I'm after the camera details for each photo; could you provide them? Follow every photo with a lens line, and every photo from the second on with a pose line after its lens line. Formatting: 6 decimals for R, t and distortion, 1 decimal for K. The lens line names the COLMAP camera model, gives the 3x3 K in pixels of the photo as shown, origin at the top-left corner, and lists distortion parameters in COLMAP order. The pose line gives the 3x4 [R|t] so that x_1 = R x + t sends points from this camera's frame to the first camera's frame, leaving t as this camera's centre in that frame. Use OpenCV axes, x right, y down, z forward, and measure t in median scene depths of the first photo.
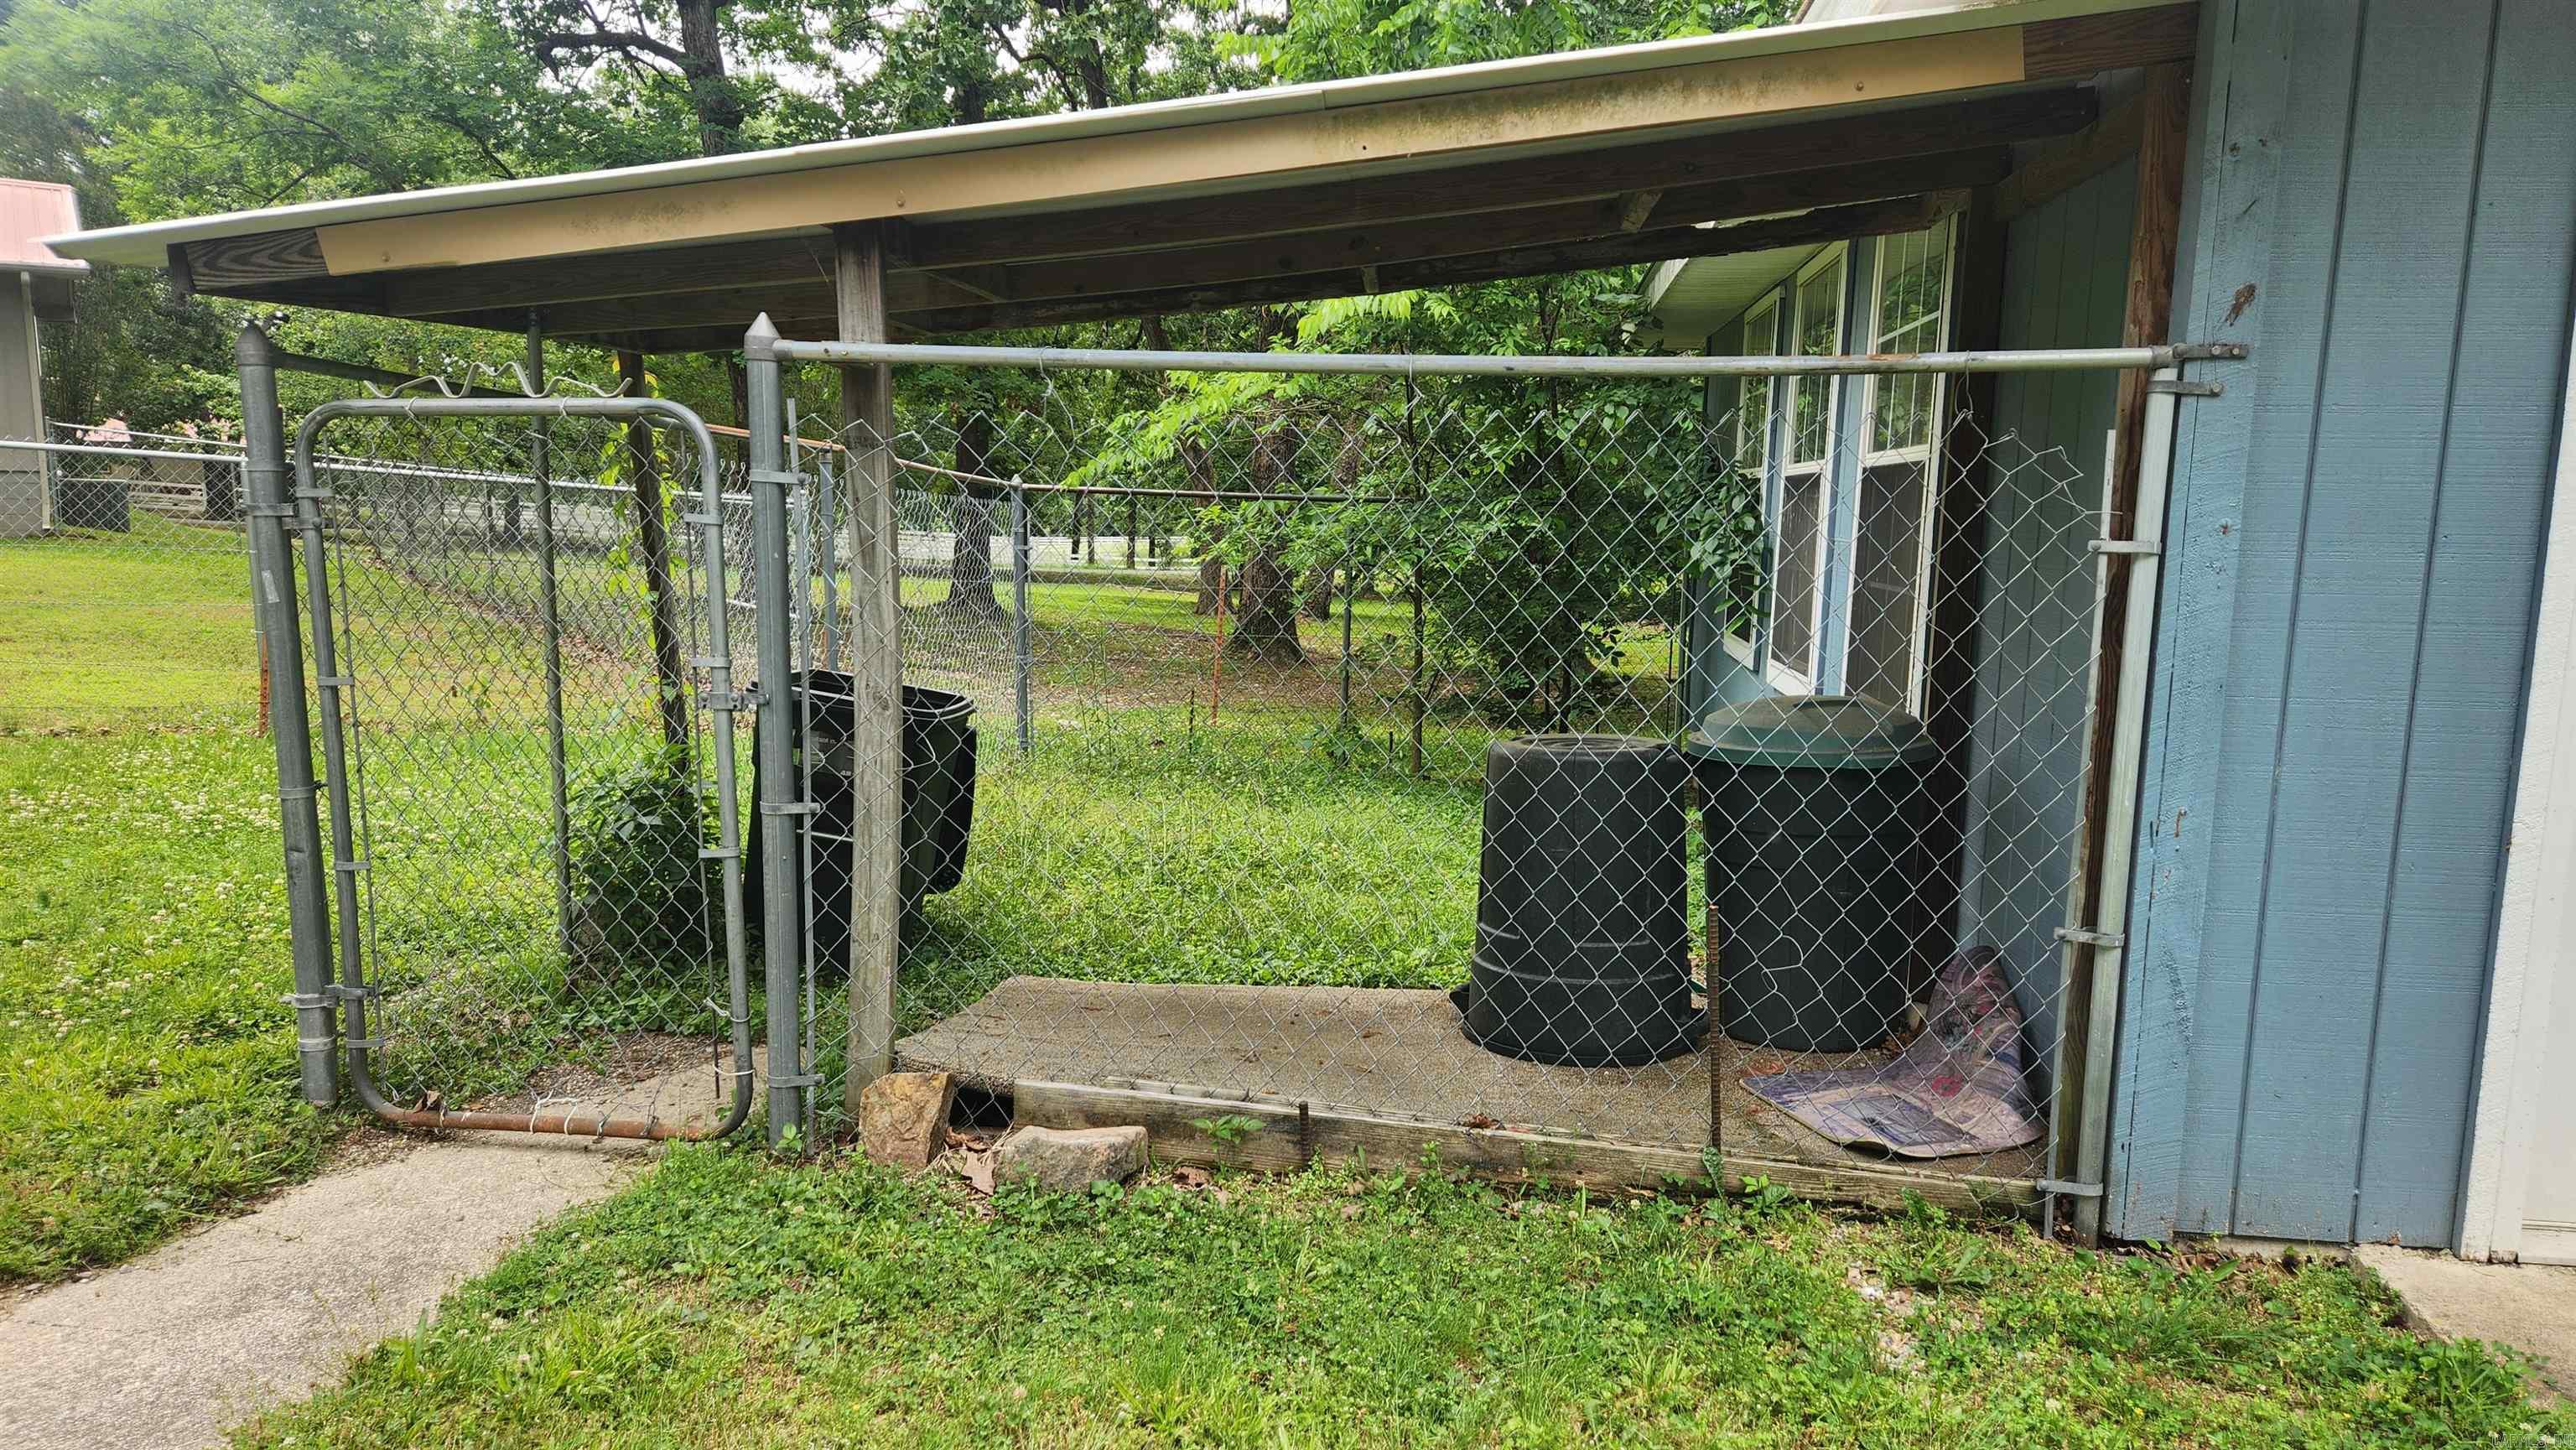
lens RADIAL K [[1704.6, 0, 1299.8], [0, 1704.6, 755.3], [0, 0, 1]] dist [0.077697, -0.065074]
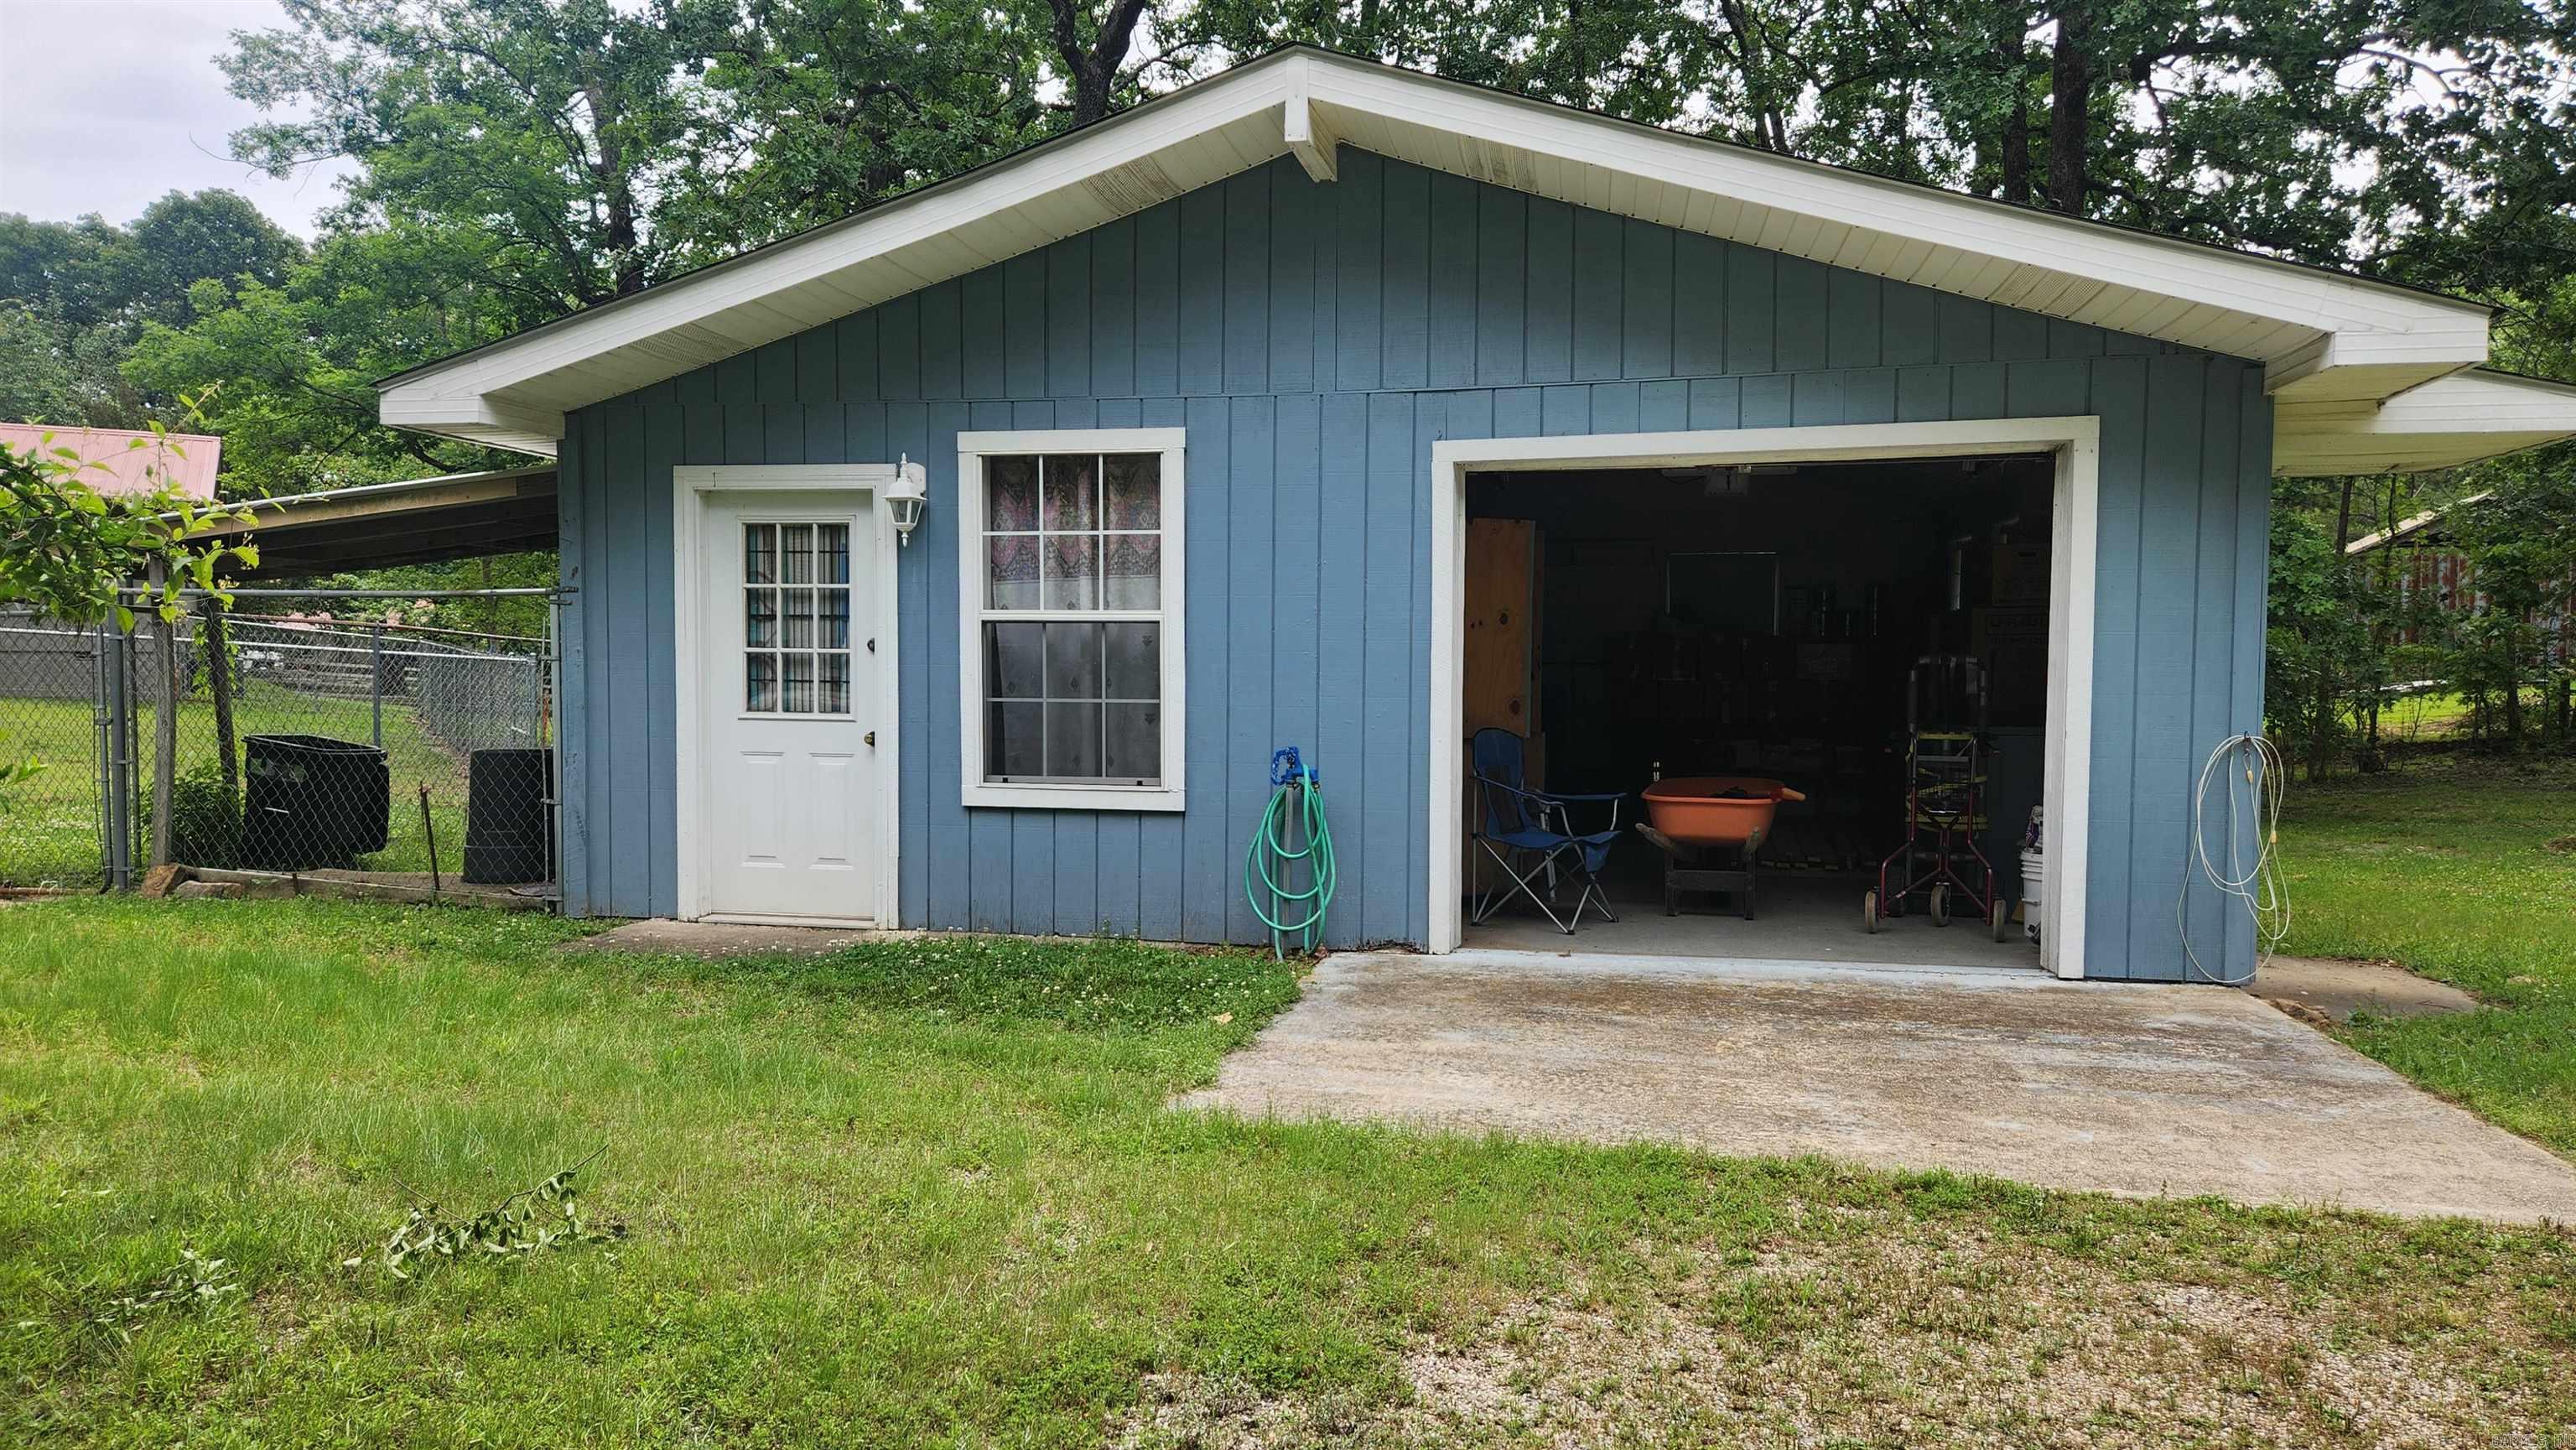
lens RADIAL K [[1704.6, 0, 1299.8], [0, 1704.6, 755.3], [0, 0, 1]] dist [0.077697, -0.065074]
pose [[0.995467, -0.007496, -0.094807, 1.738638], [-0.001892, 0.995131, -0.098544, 0.276754], [0.095084, 0.098277, 0.990606, -1.461375]]
